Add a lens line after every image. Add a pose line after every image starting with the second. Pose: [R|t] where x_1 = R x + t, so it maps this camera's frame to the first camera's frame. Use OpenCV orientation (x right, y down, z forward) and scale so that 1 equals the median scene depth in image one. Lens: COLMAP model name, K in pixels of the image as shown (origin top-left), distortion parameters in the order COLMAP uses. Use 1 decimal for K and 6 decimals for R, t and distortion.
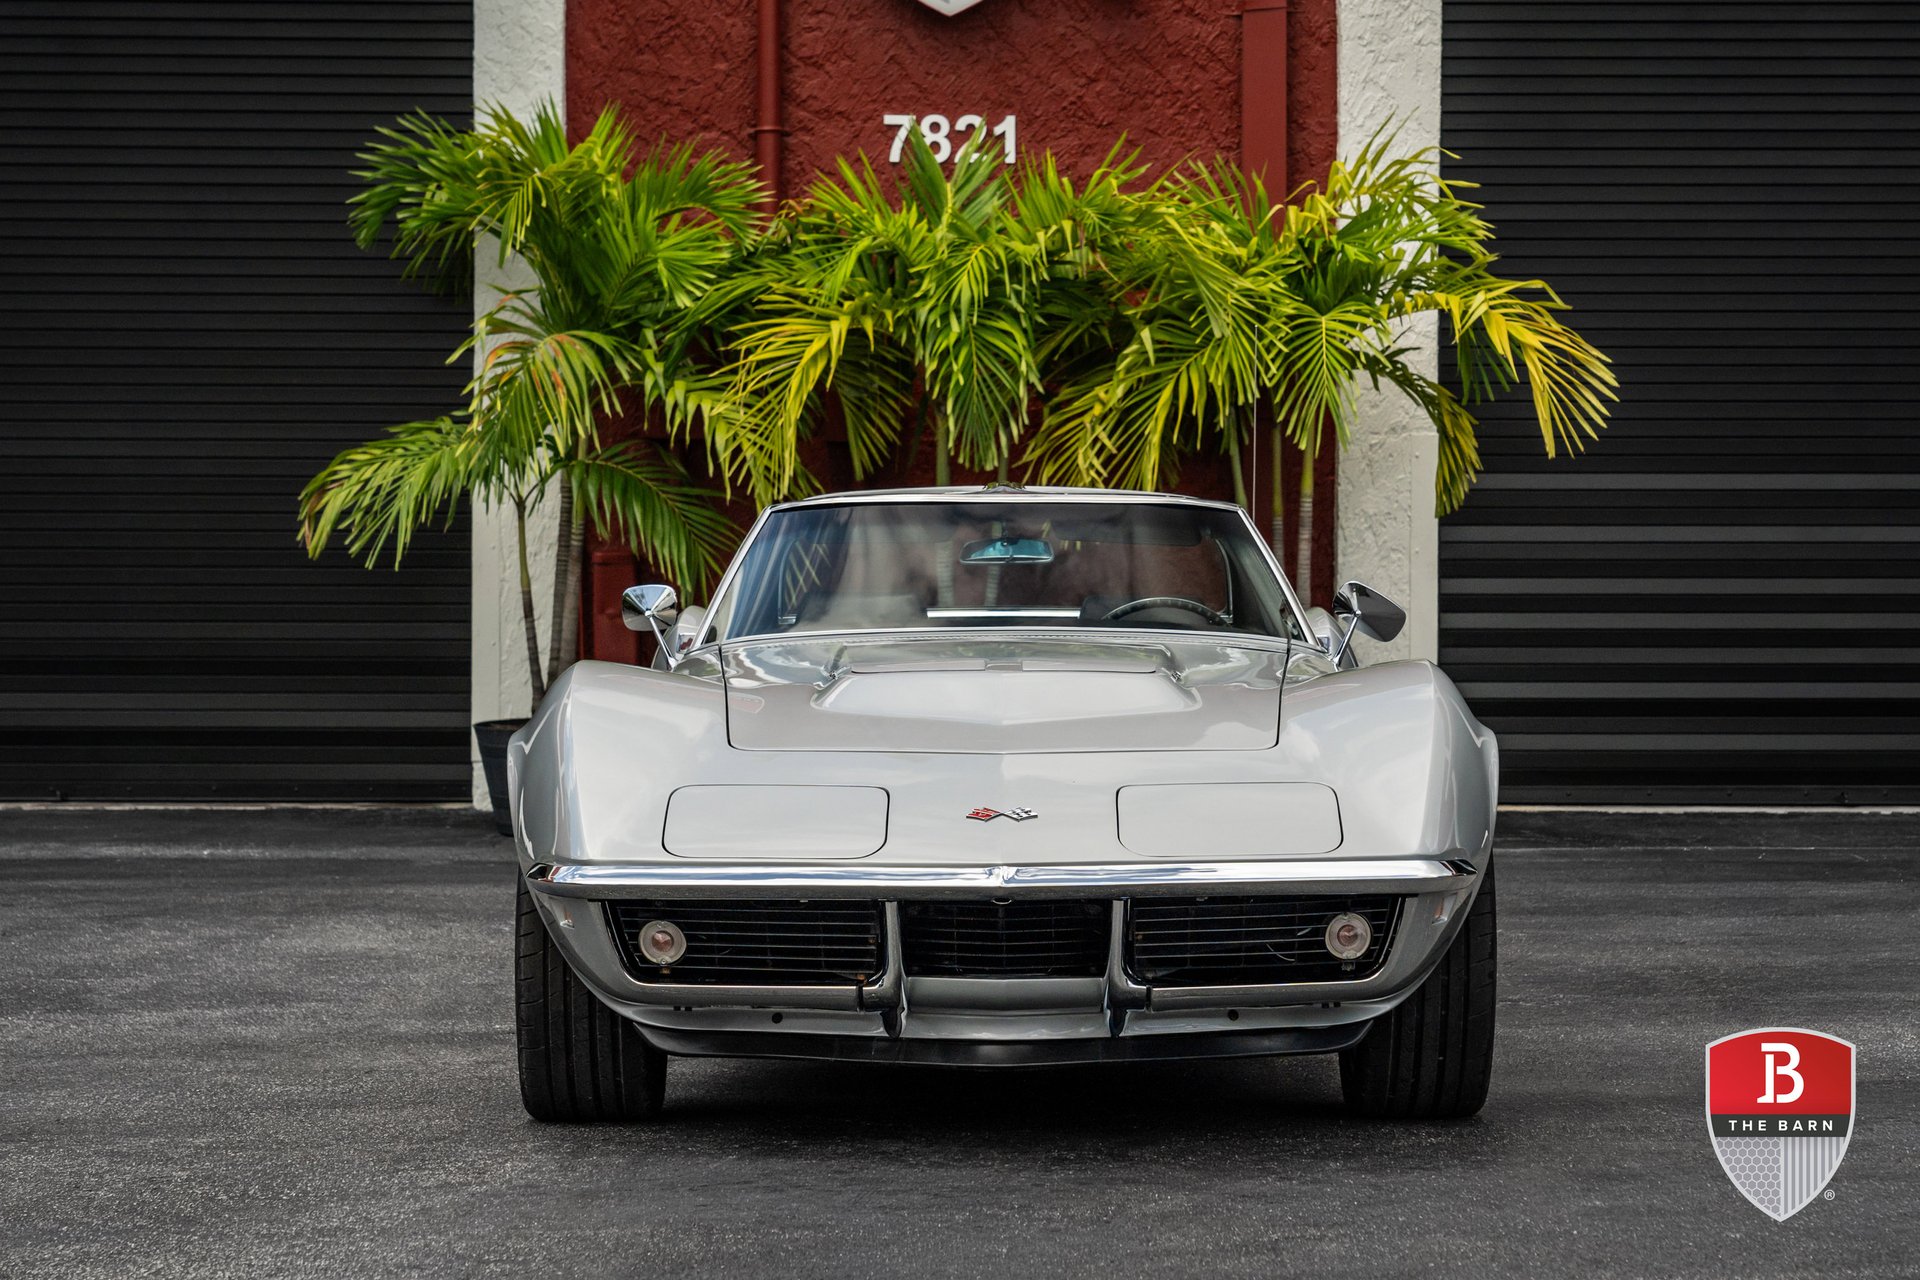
lens RADIAL K [[4346.5, 0, 980.6], [0, 4346.5, 638.6], [0, 0, 1]] dist [0.059712, 0.198985]
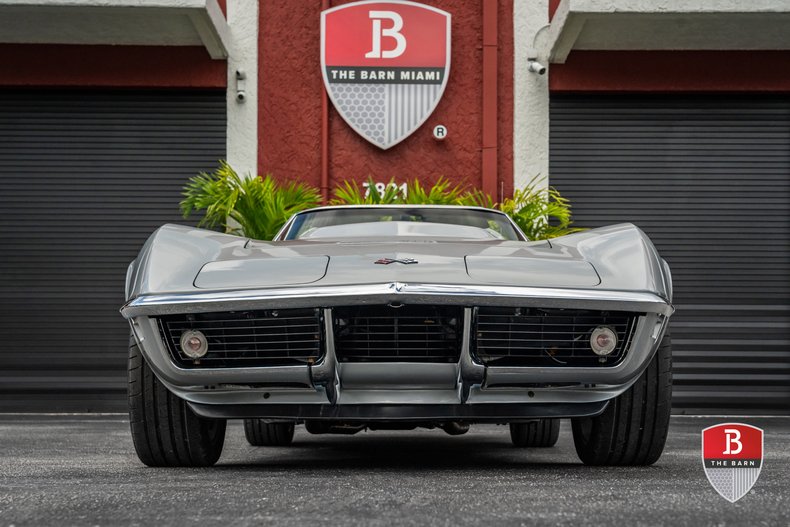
lens RADIAL K [[1050.8, 0, 390.7], [0, 1050.8, 362.0], [0, 0, 1]] dist [0.029013, 0.057635]
pose [[0.999968, 0.000356, -0.008021, 0.005806], [-0.000858, 0.998034, -0.062675, 0.100041], [0.007983, 0.062680, 0.998002, 0.583782]]
